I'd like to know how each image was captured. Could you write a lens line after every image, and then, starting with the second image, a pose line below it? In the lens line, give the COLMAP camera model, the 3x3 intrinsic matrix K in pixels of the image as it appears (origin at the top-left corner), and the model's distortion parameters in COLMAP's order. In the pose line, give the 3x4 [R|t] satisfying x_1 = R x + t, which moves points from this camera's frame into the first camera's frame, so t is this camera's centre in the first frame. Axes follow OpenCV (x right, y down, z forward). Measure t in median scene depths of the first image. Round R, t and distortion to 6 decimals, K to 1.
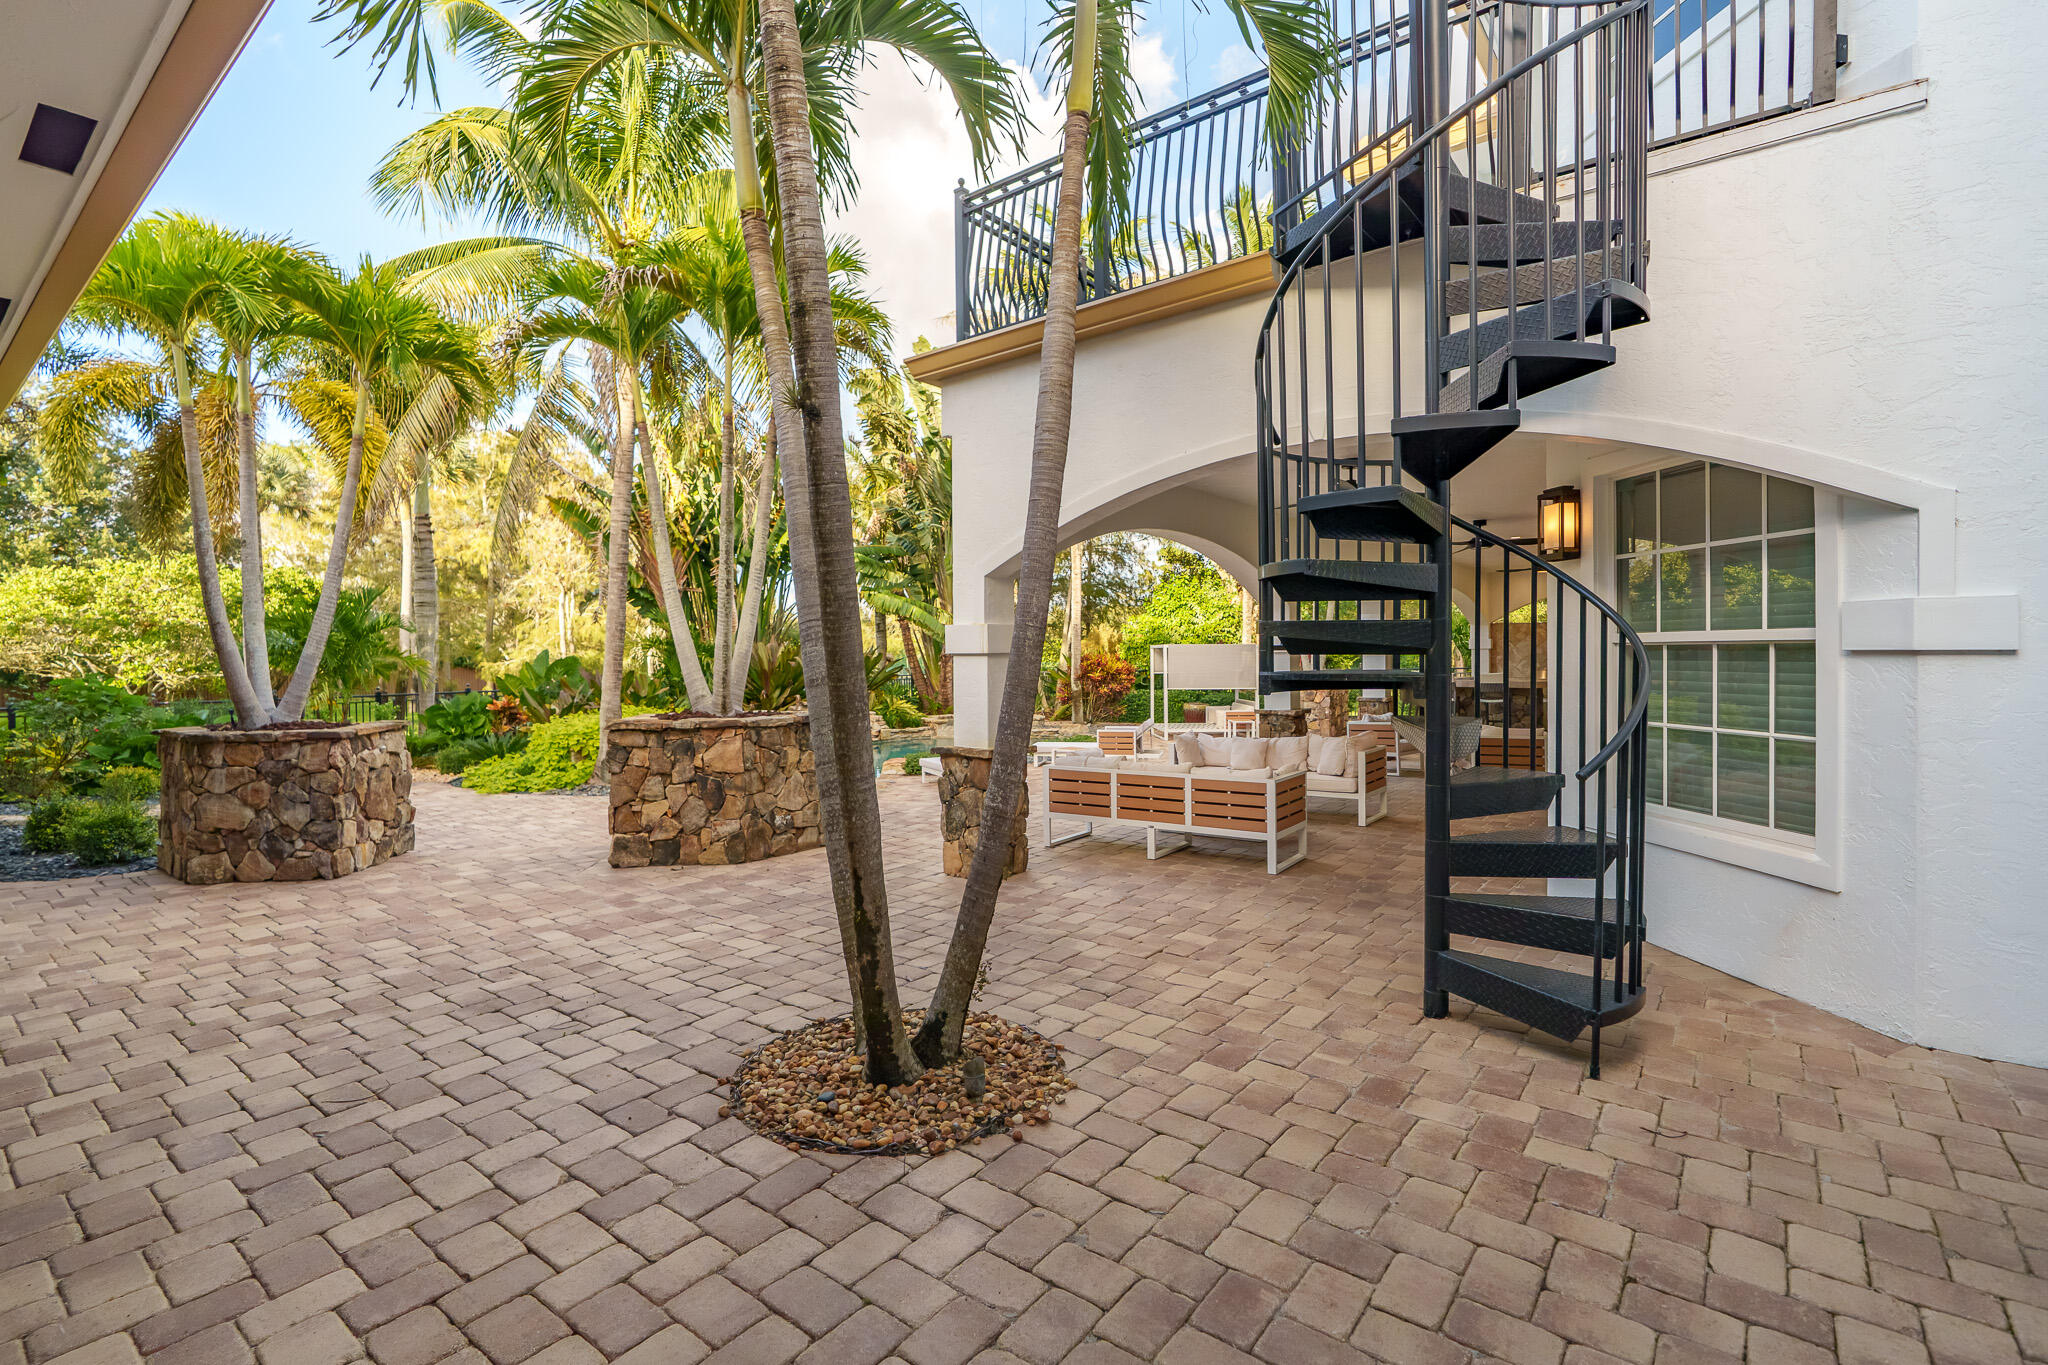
lens RADIAL K [[939.2, 0, 1028.5], [0, 939.2, 665.5], [0, 0, 1]] dist [-0.002204, -0.000134]
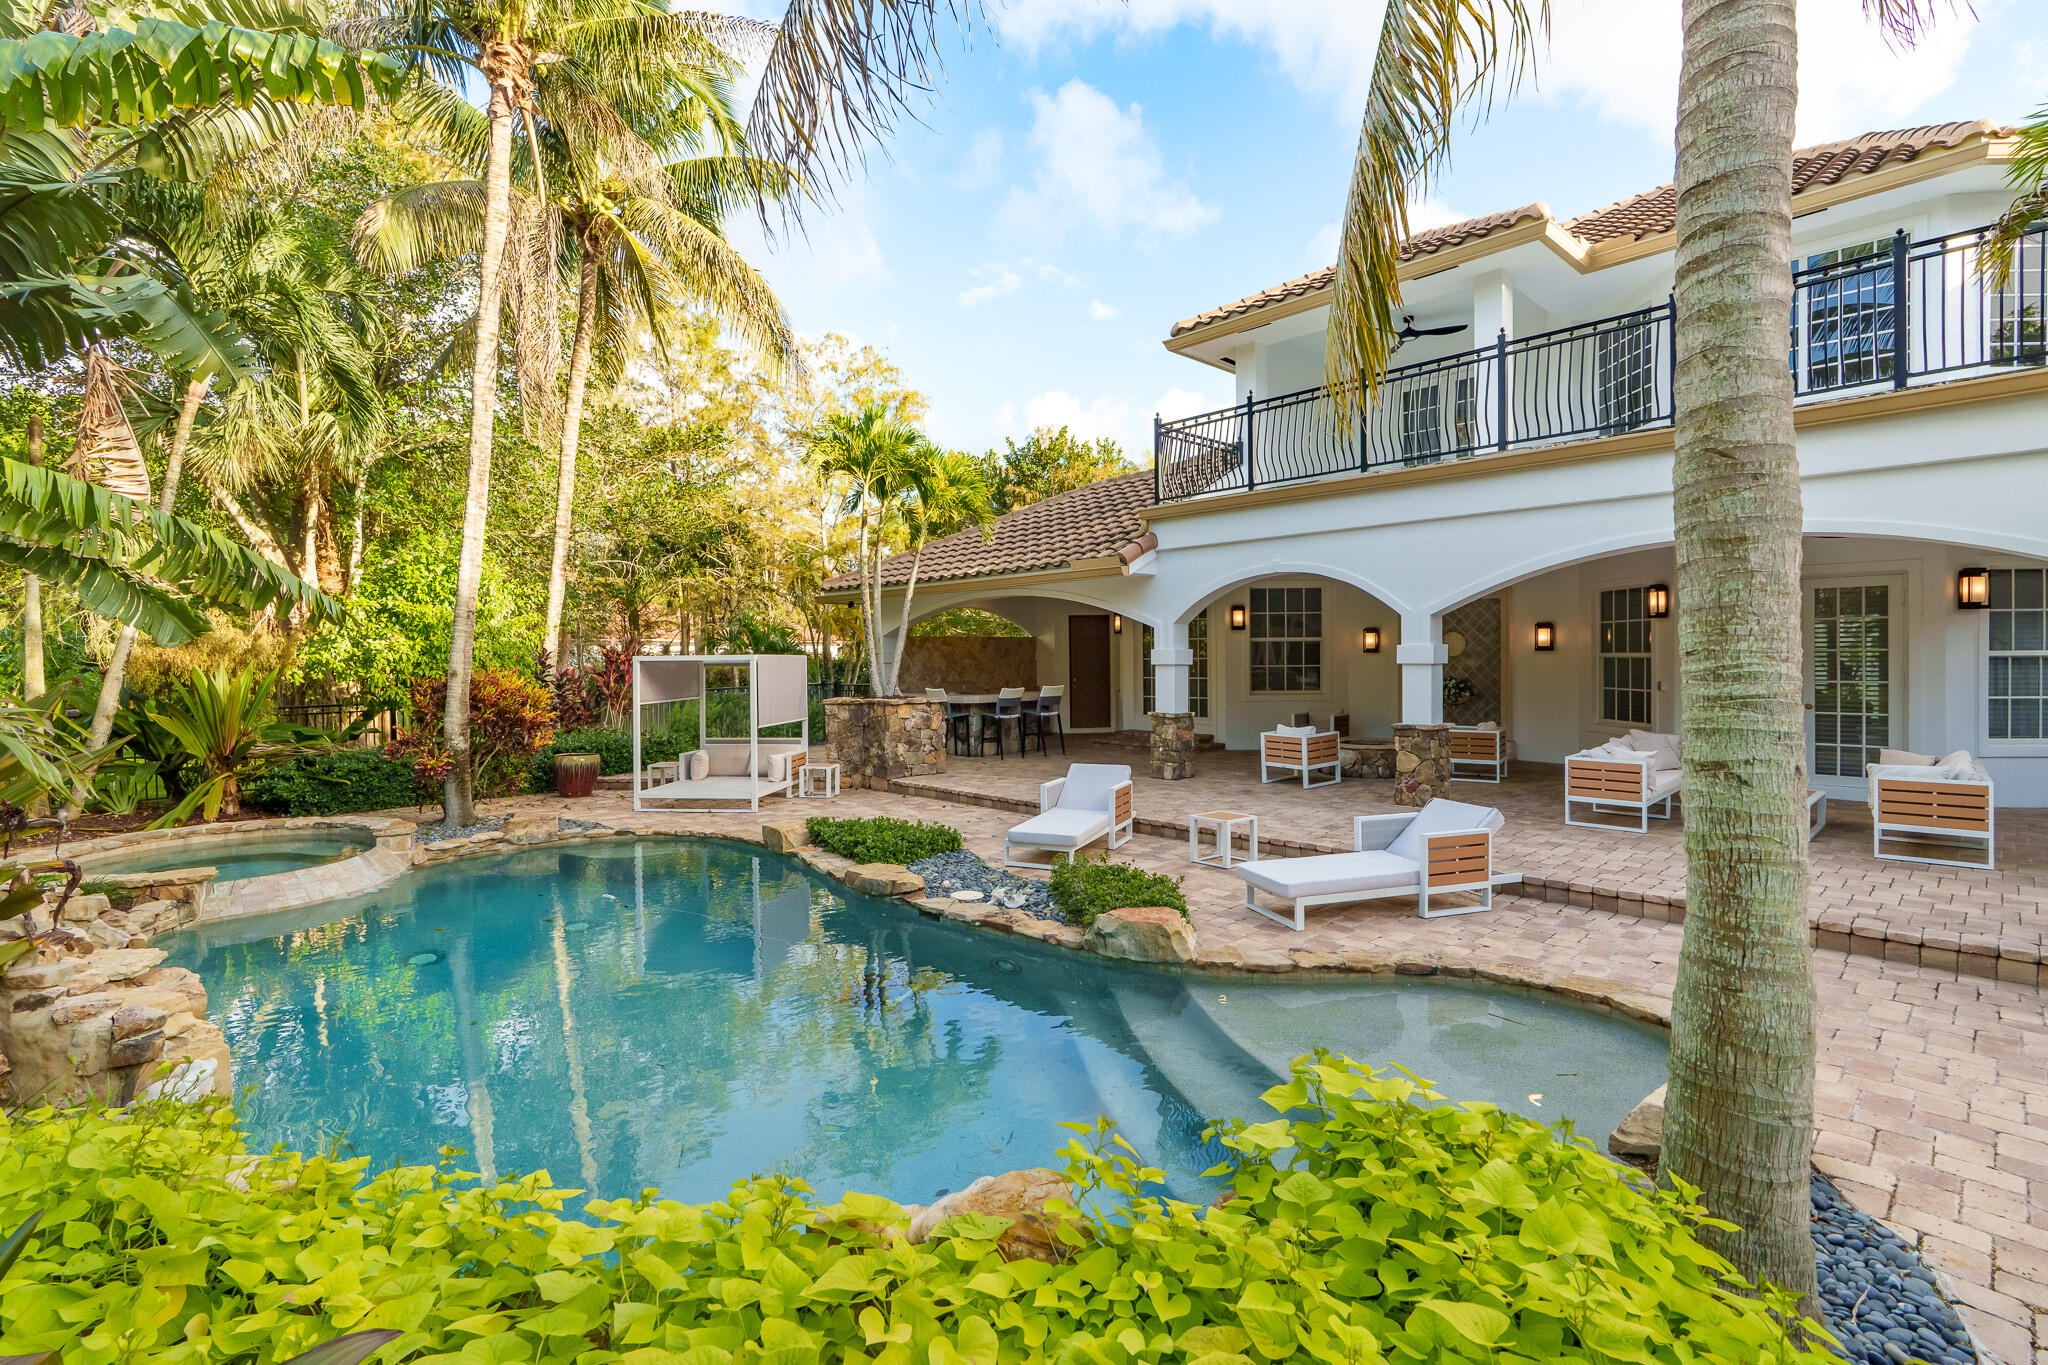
lens RADIAL K [[932.3, 0, 1021.8], [0, 932.3, 664.9], [0, 0, 1]] dist [-0.003281, 0.000026]
pose [[0.164278, 0.001992, 0.986412, -1.098822], [0.022967, 0.999719, -0.005844, -0.020617], [-0.986147, 0.023614, 0.164186, 1.908850]]
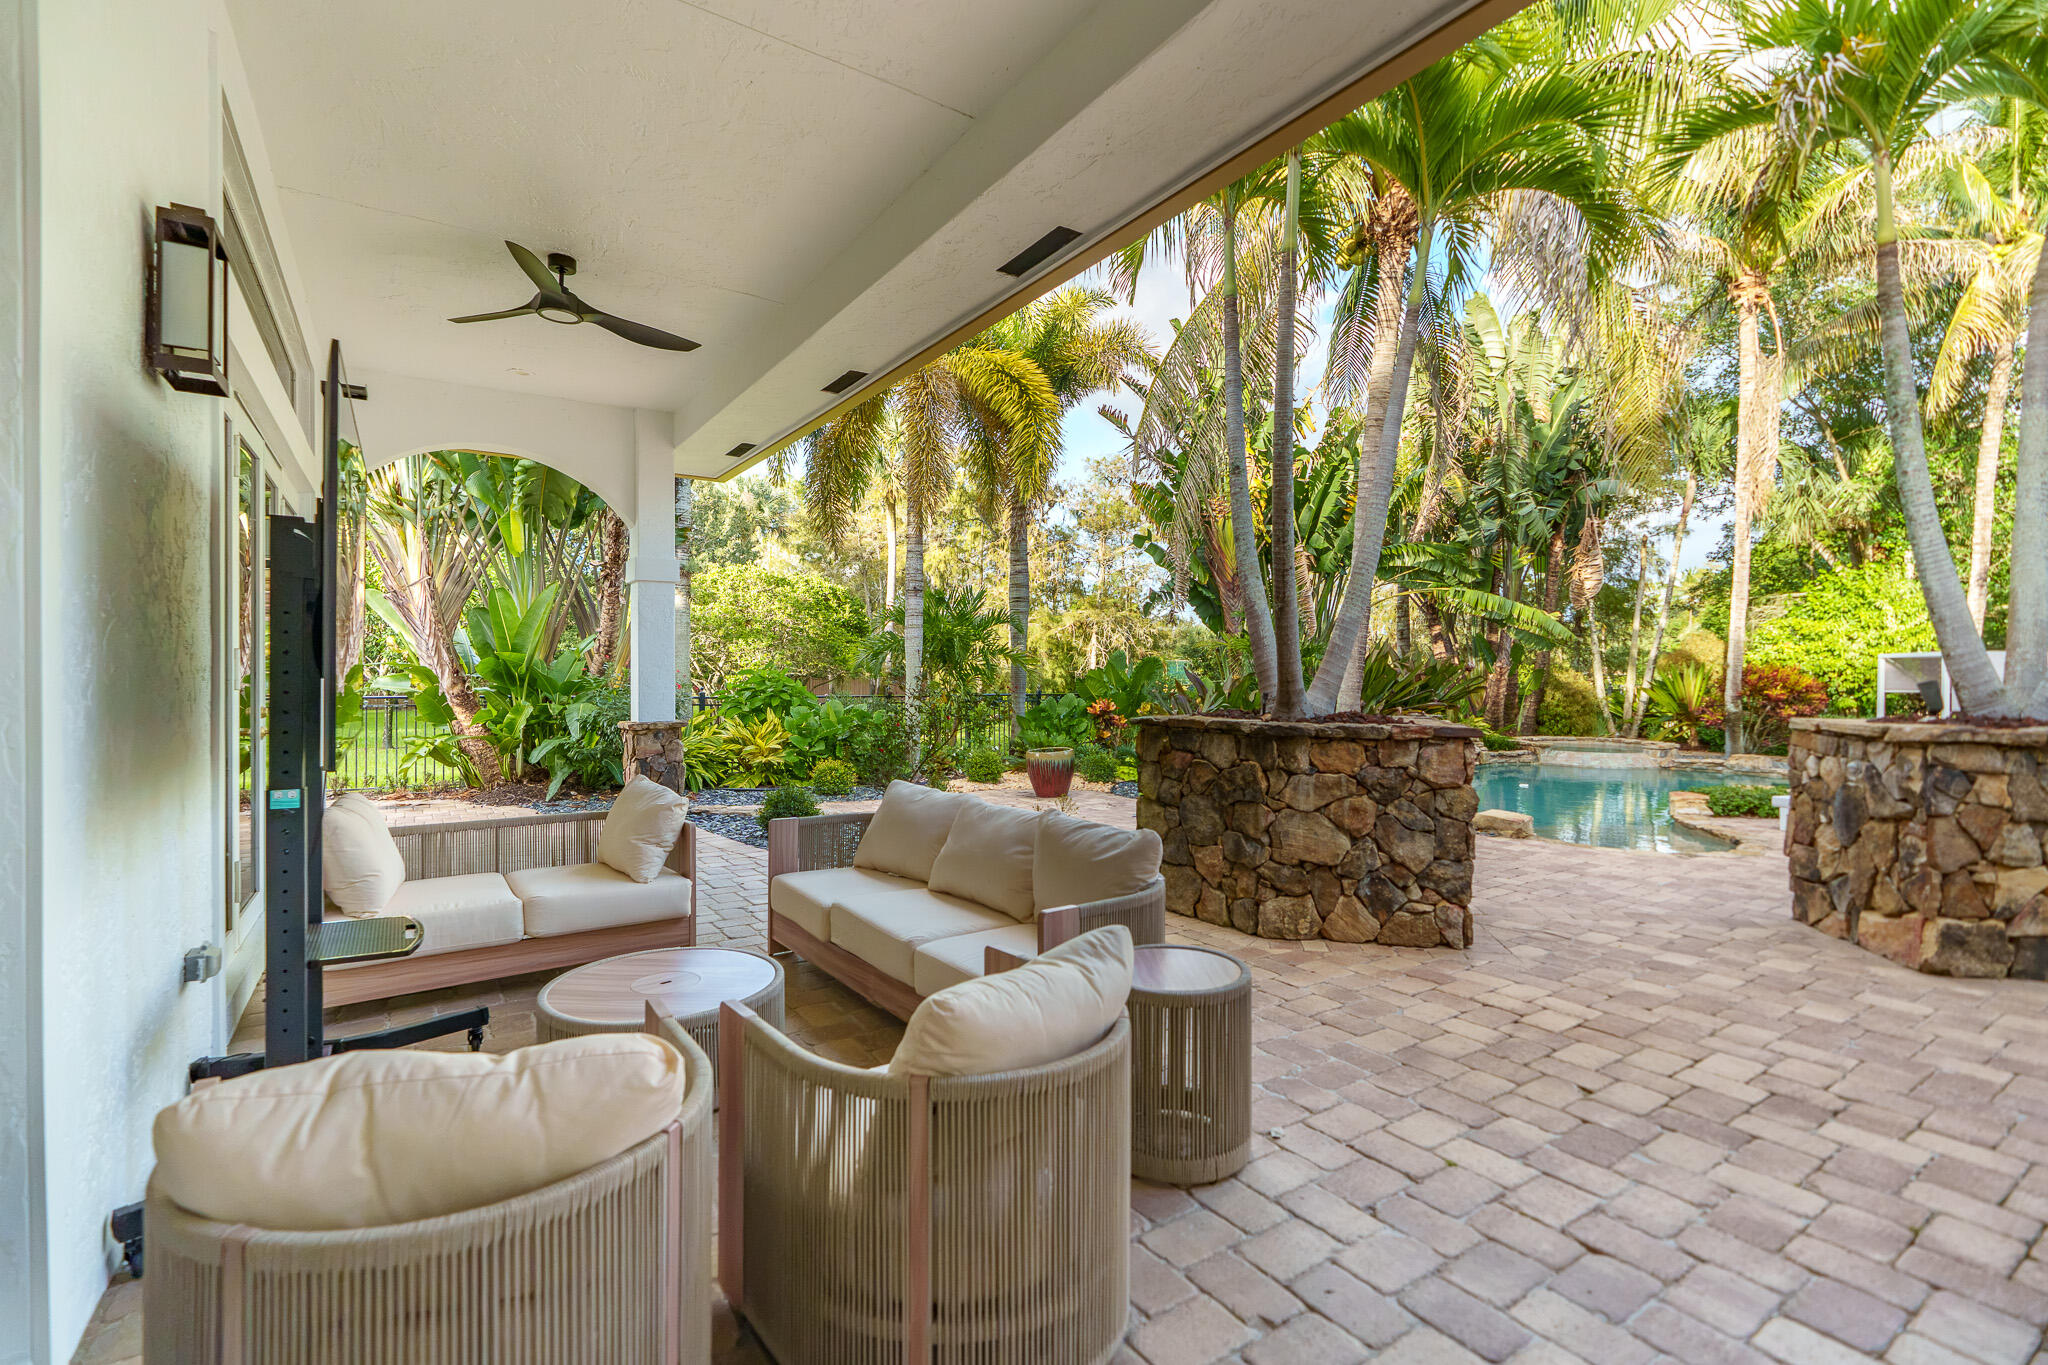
lens RADIAL K [[925.7, 0, 1021.8], [0, 925.7, 678.7], [0, 0, 1]] dist [-0.007168, 0.003574]
pose [[0.949187, 0.018206, -0.314186, -0.803098], [-0.020601, 0.999779, -0.004305, 0.043228], [0.314038, 0.010559, 0.949352, 0.265074]]
